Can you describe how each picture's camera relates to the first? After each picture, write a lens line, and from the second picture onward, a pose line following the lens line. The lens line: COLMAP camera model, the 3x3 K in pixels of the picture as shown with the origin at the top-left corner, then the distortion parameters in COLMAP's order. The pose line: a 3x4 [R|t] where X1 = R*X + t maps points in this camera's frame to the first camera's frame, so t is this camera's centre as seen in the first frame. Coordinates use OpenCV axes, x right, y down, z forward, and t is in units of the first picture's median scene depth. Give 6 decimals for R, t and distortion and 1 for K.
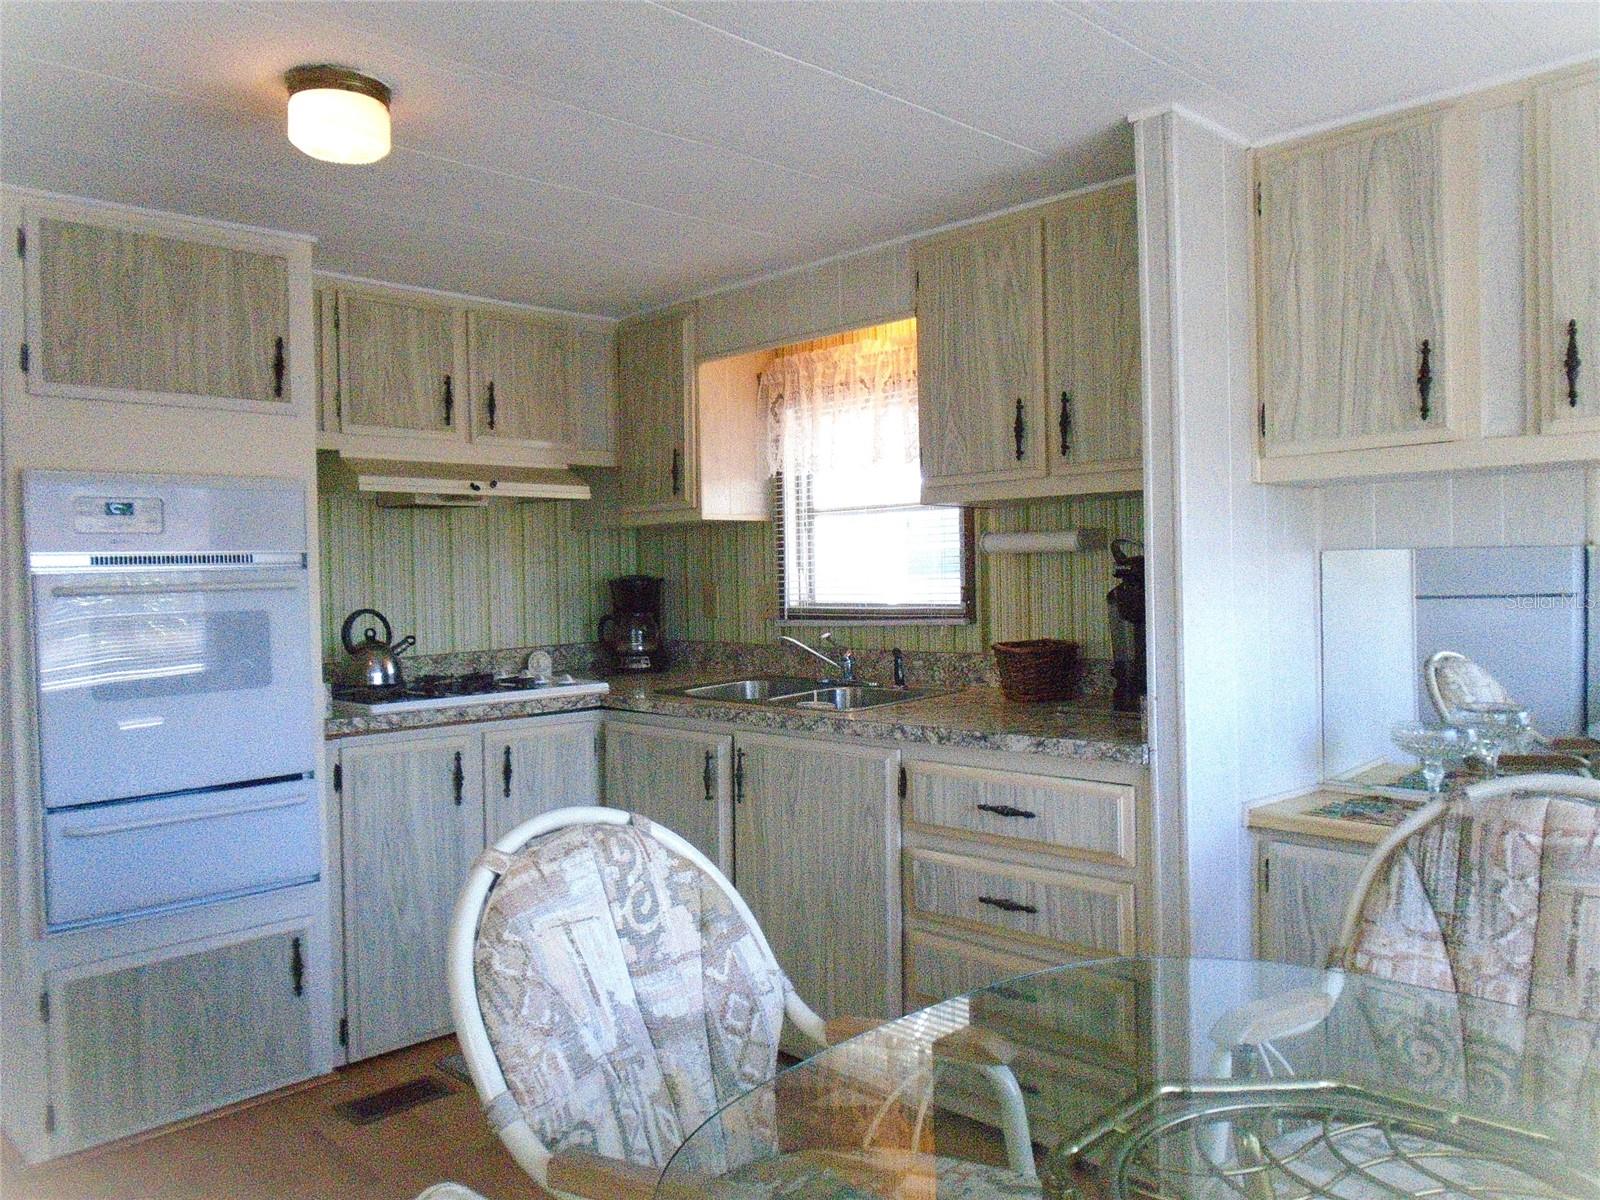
lens RADIAL K [[1228.0, 0, 800.0], [0, 1228.0, 600.0], [0, 0, 1]] dist [0.002335, 0.004276]
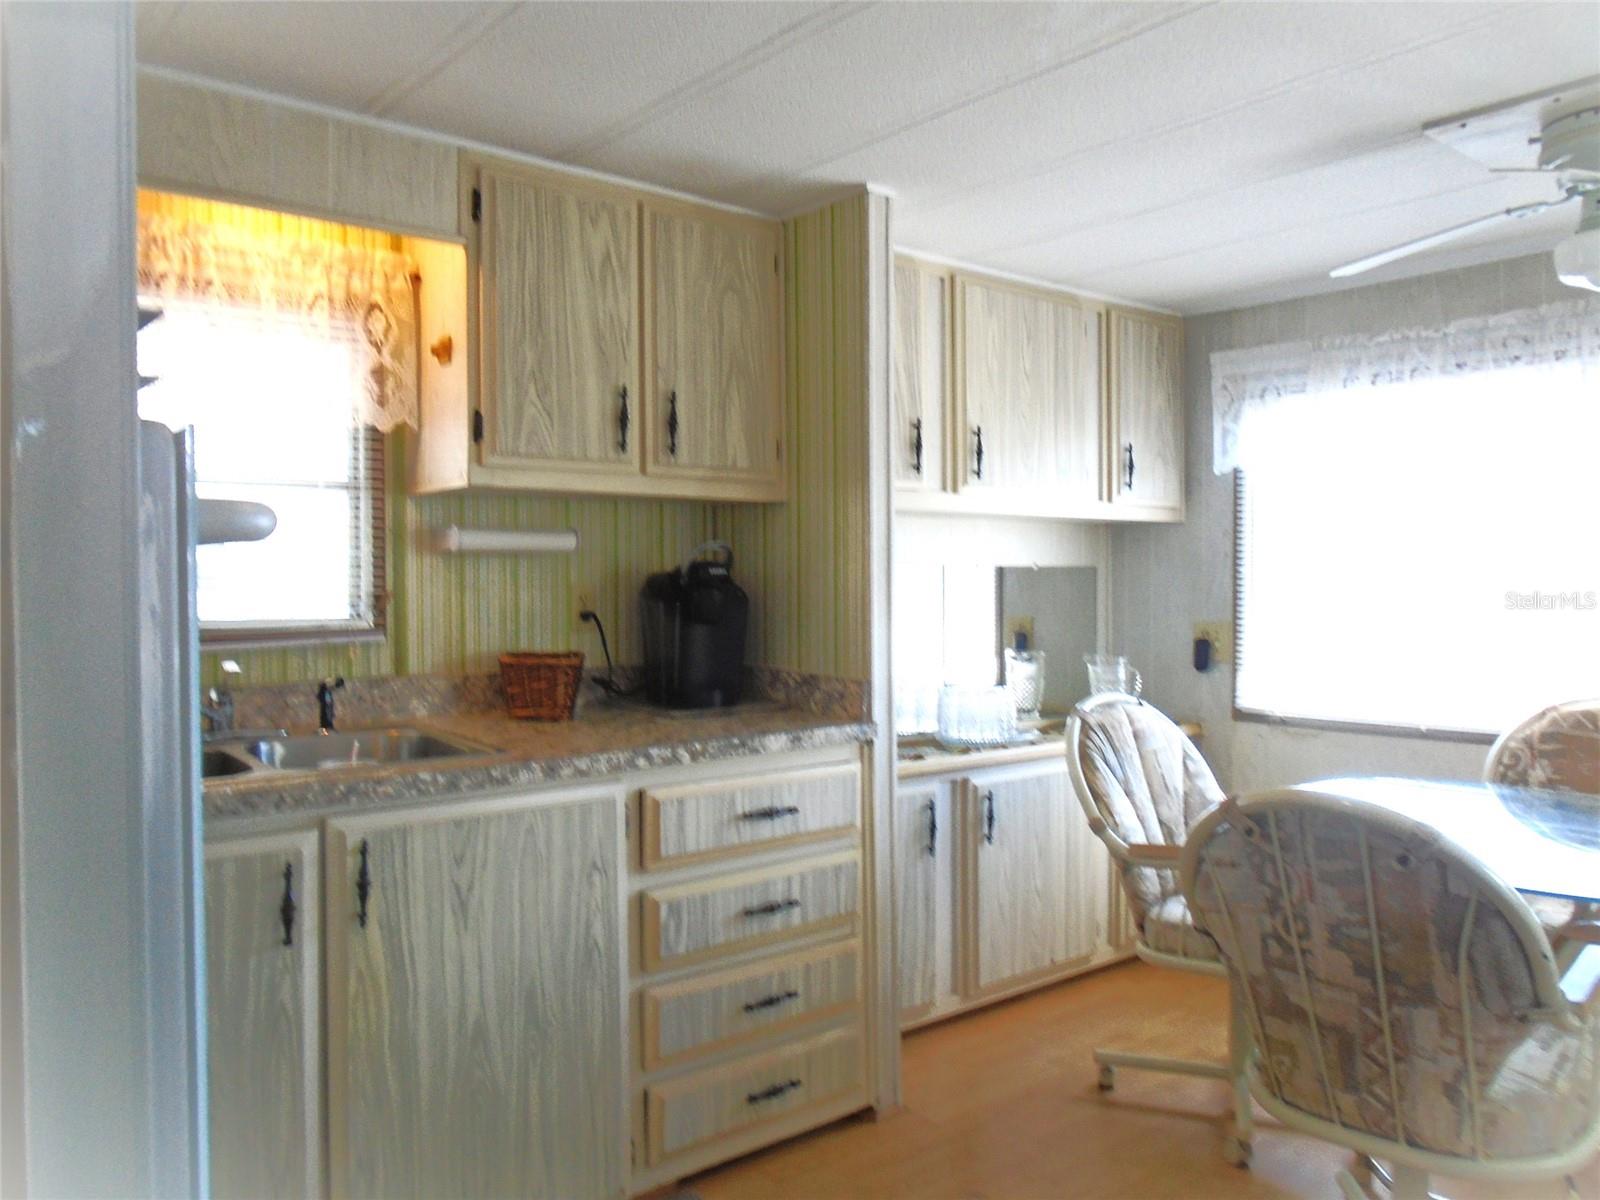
lens RADIAL K [[1228.0, 0, 800.0], [0, 1228.0, 600.0], [0, 0, 1]] dist [0.002335, 0.004276]
pose [[0.079720, 0.006885, 0.996794, -0.694662], [0.025559, 0.999633, -0.008949, 0.008145], [-0.996490, 0.026190, 0.079515, 0.757984]]
